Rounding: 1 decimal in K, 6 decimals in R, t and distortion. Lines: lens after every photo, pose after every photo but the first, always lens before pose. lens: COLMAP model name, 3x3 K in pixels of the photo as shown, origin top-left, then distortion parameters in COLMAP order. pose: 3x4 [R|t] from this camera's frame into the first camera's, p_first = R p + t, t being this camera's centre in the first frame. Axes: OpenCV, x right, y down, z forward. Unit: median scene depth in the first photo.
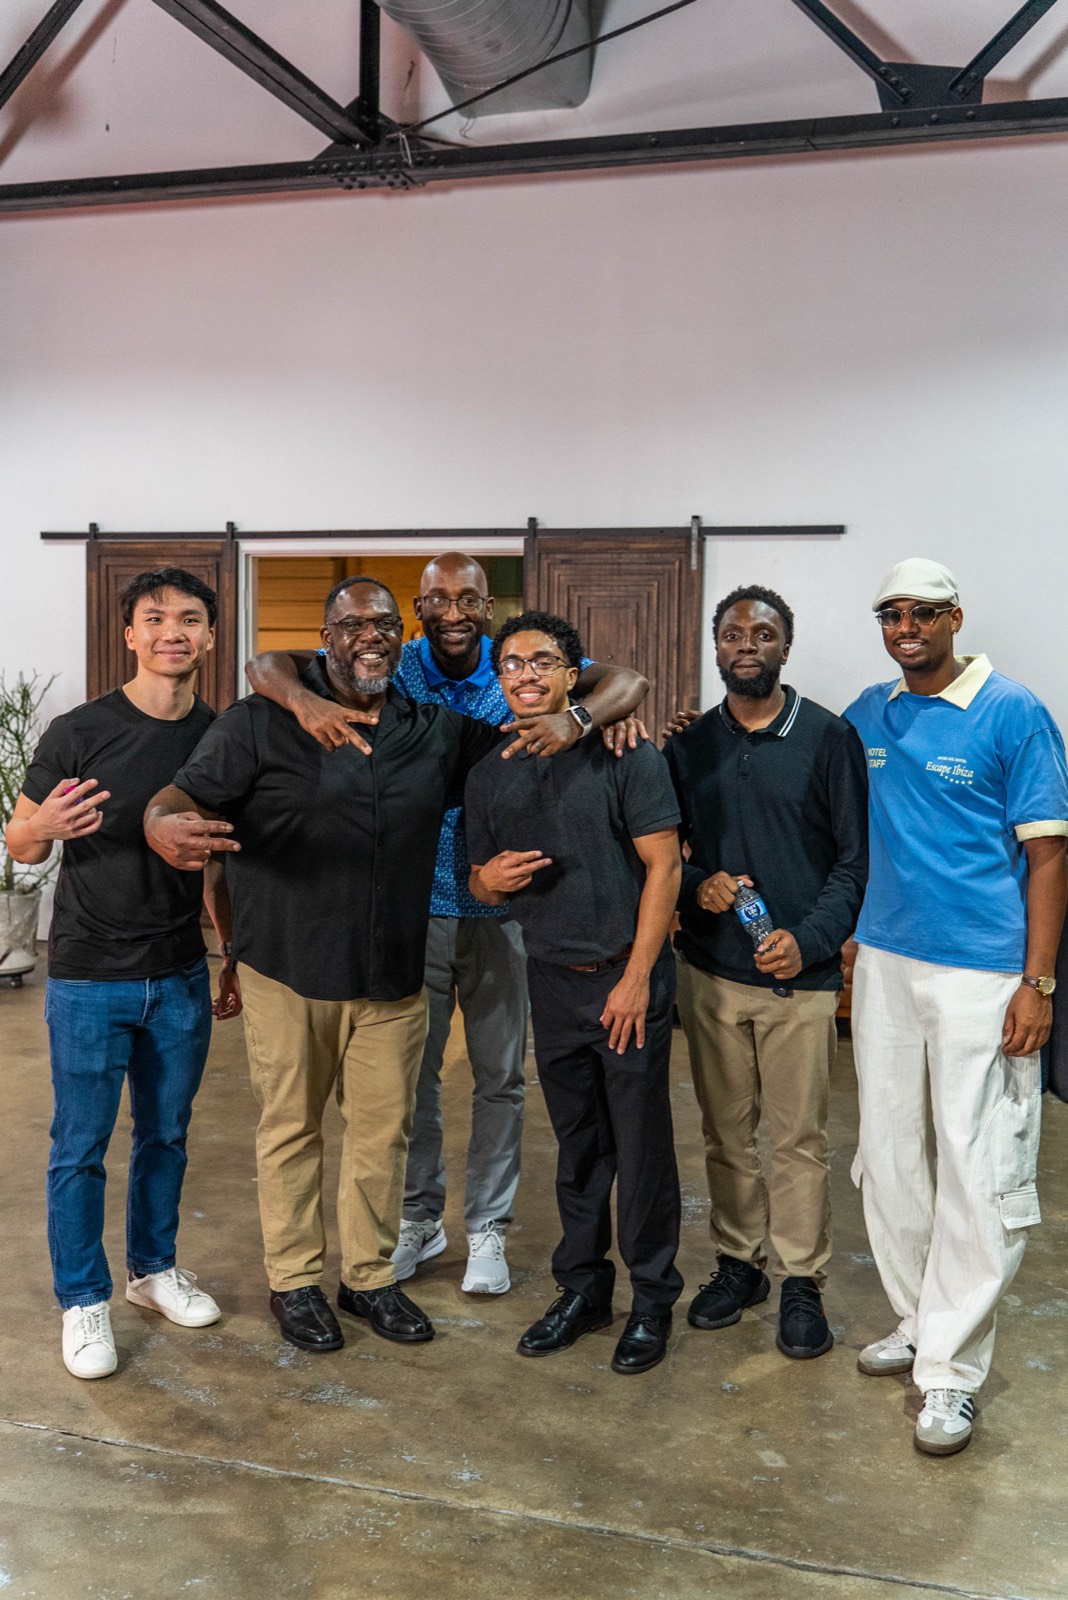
lens RADIAL K [[1591.7, 0, 527.2], [0, 1591.7, 789.7], [0, 0, 1]] dist [-0.105501, 0.000000]
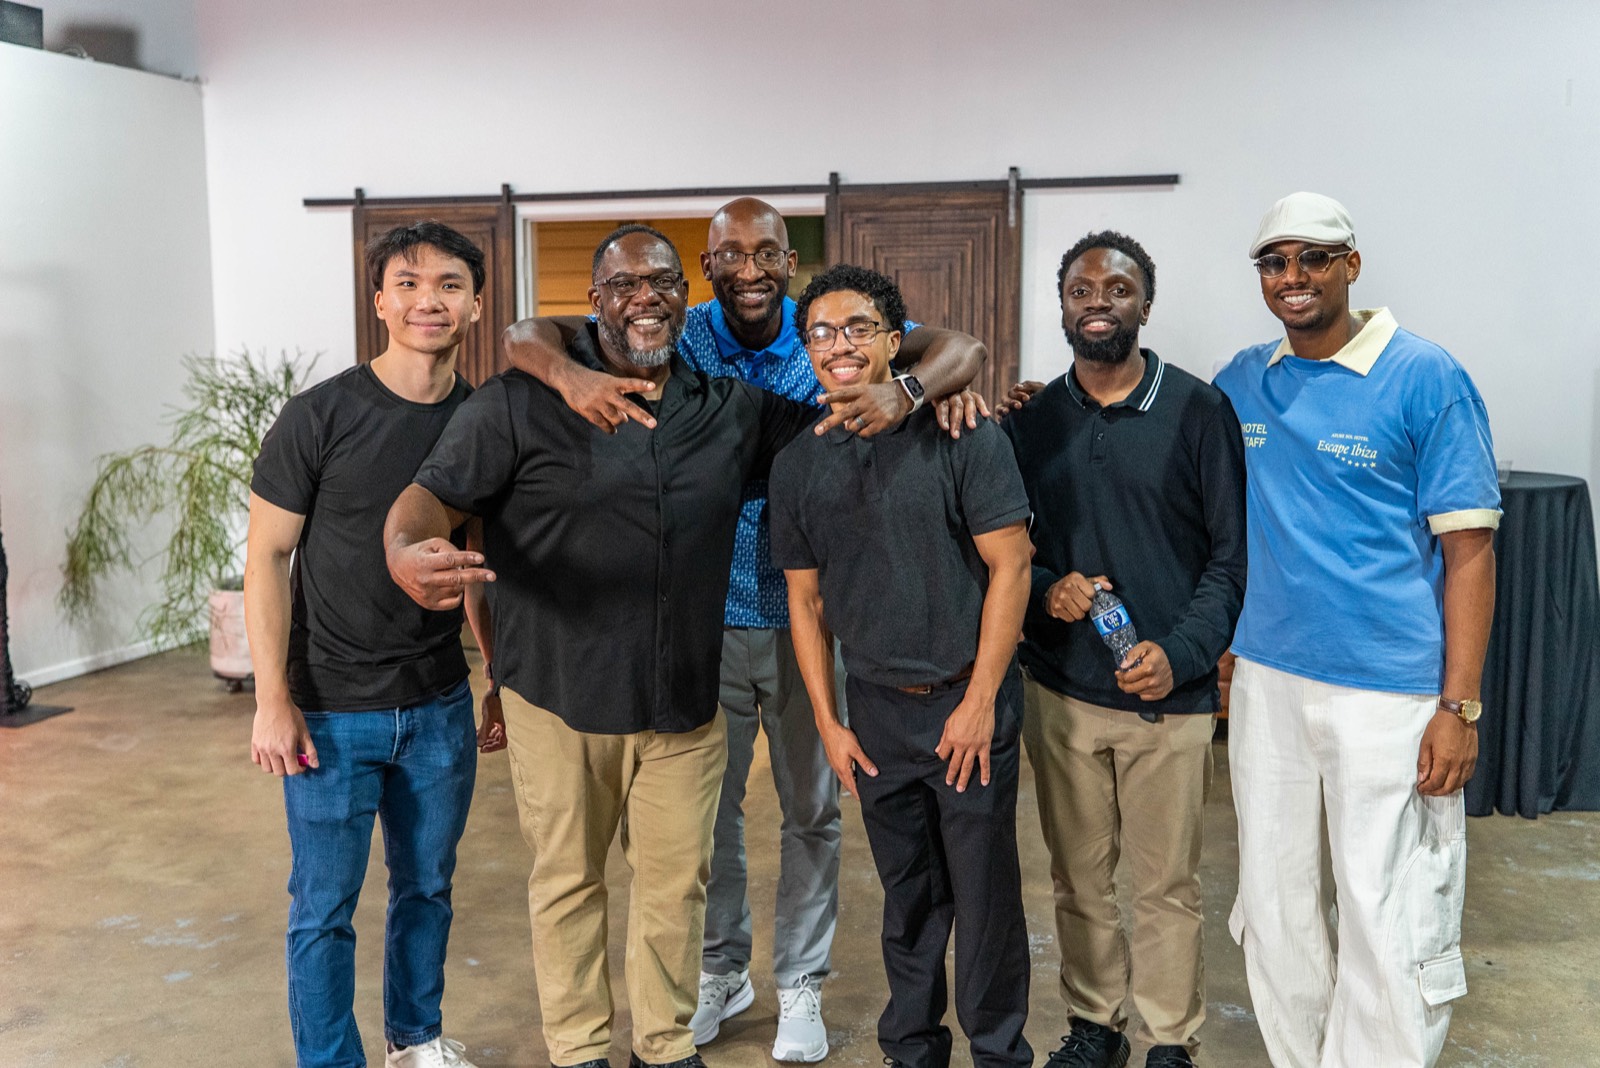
lens RADIAL K [[1591.7, 0, 838.9], [0, 1591.7, 554.8], [0, 0, 1]] dist [-0.105501, 0.000000]
pose [[0.999865, -0.014698, 0.007278, -0.007601], [0.014254, 0.998233, 0.057694, -0.008089], [-0.008113, -0.057583, 0.998308, 0.159050]]
